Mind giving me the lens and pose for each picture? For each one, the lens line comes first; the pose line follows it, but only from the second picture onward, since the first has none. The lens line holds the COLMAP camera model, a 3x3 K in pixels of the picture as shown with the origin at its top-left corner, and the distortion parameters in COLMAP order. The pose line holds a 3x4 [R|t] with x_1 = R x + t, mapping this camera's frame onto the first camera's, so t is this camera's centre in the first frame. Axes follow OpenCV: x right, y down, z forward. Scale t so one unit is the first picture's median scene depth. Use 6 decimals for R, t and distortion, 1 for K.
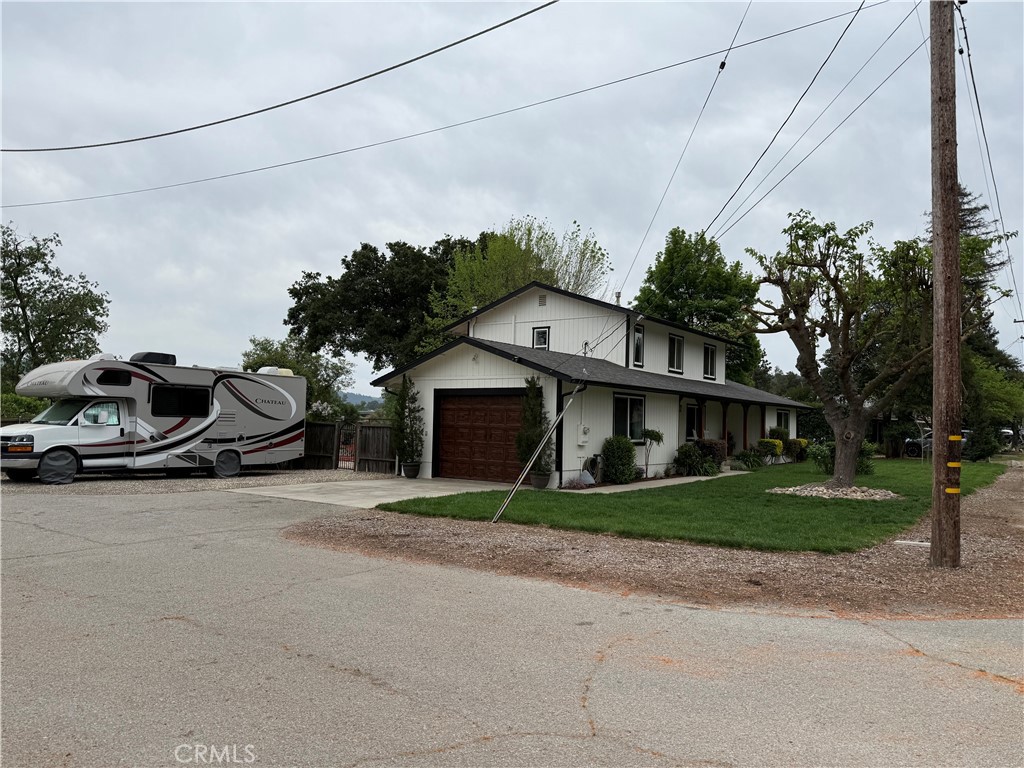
lens RADIAL K [[718.1, 0, 512.0], [0, 718.1, 384.0], [0, 0, 1]] dist [0.034292, -0.001314]
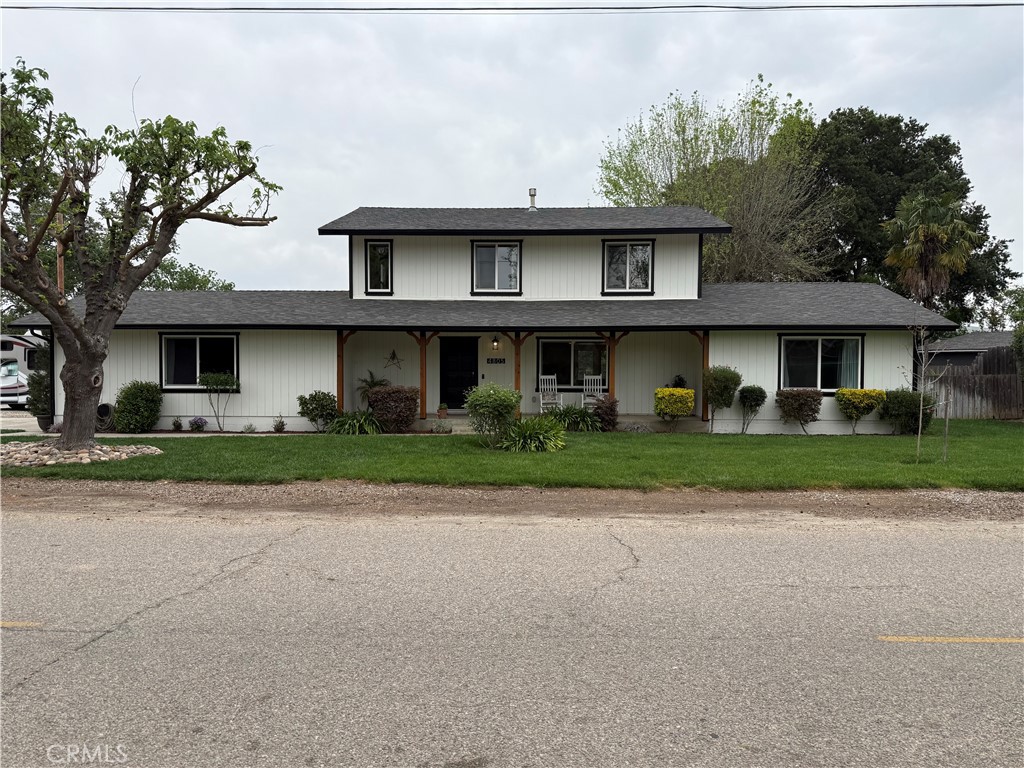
lens RADIAL K [[718.1, 0, 512.0], [0, 718.1, 384.0], [0, 0, 1]] dist [0.034292, -0.001314]
pose [[0.560216, -0.001439, -0.828346, 0.832638], [0.059260, 0.997506, 0.038345, 0.047340], [0.826224, -0.070569, 0.558904, 0.616058]]
